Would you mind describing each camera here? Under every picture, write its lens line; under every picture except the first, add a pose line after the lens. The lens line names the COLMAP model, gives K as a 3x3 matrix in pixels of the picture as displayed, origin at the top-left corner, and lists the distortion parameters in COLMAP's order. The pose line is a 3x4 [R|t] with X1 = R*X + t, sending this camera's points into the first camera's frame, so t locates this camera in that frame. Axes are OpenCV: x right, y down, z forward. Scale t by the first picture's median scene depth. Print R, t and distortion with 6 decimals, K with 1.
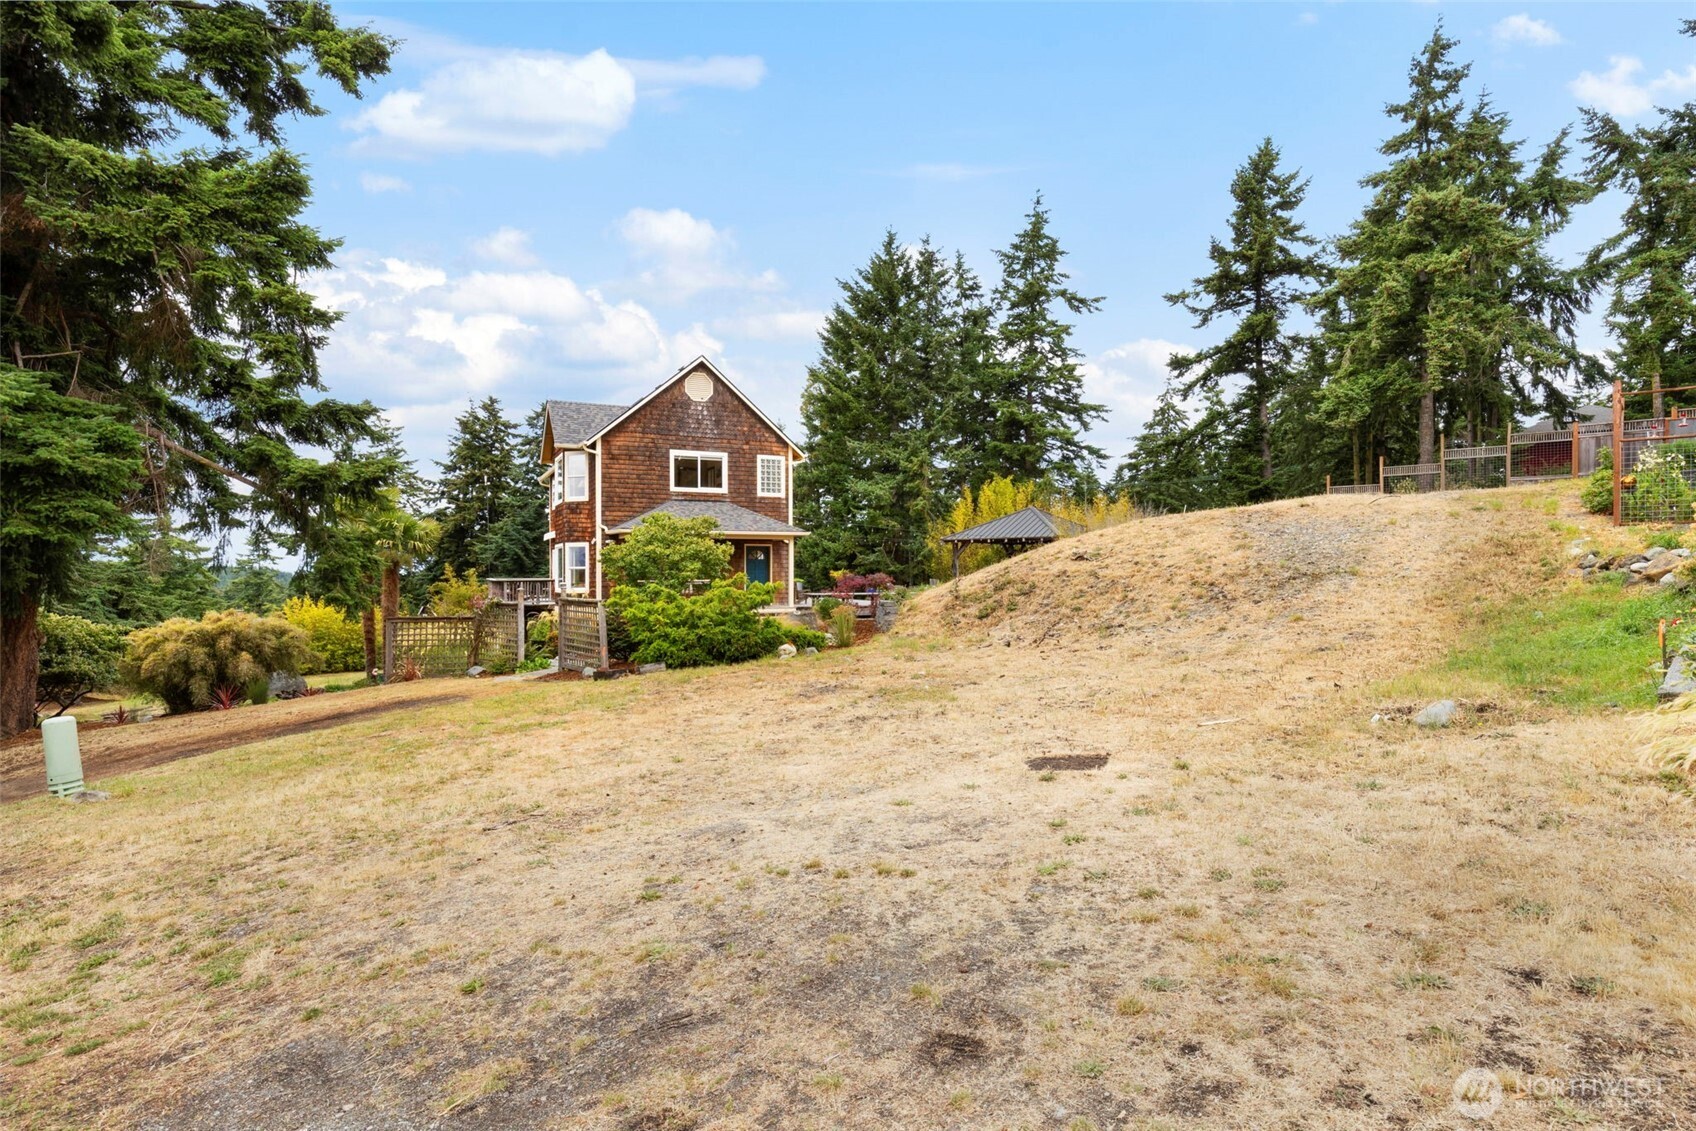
lens RADIAL K [[883.6, 0, 848.0], [0, 883.6, 565.5], [0, 0, 1]] dist [0.002085, 0.000495]
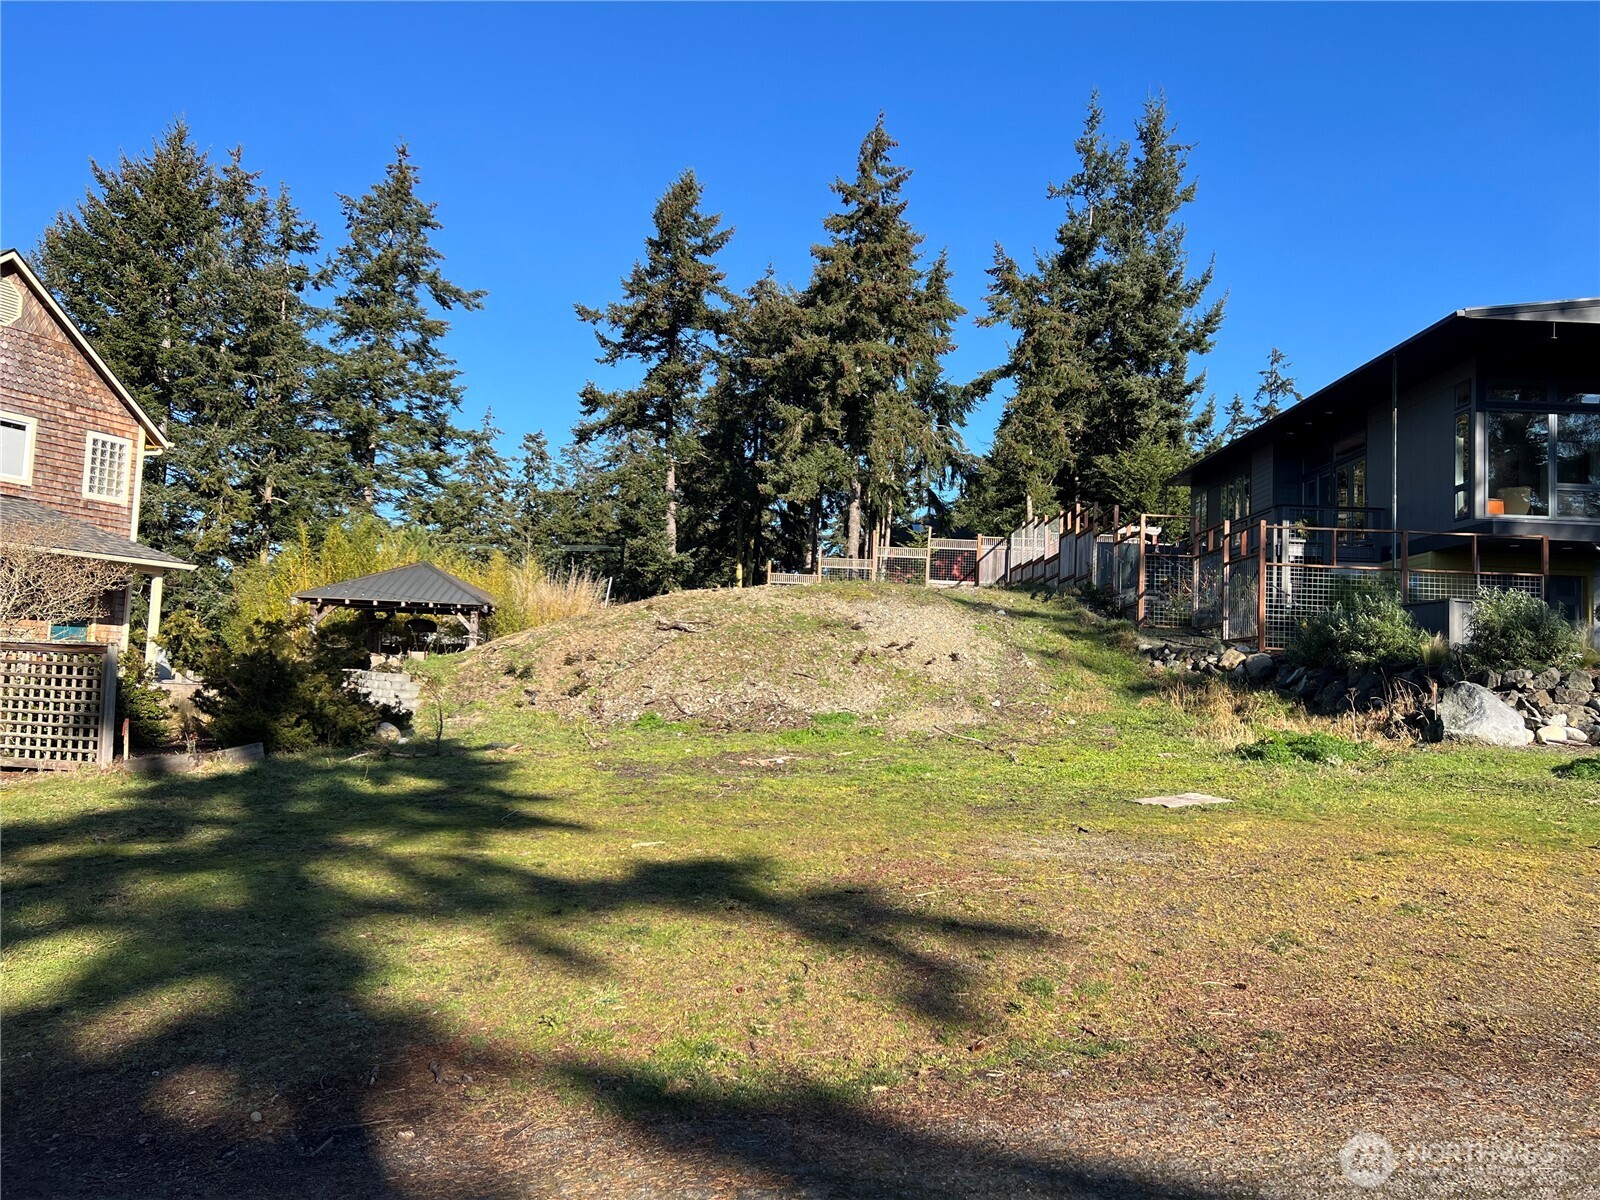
lens RADIAL K [[1204.0, 0, 843.6], [0, 1204.0, 599.9], [0, 0, 1]] dist [0.009488, 0.002215]
pose [[0.747424, 0.078773, 0.659661, -0.203414], [-0.044321, 0.996646, -0.068796, 0.021118], [-0.662867, 0.022183, 0.748408, 0.022237]]
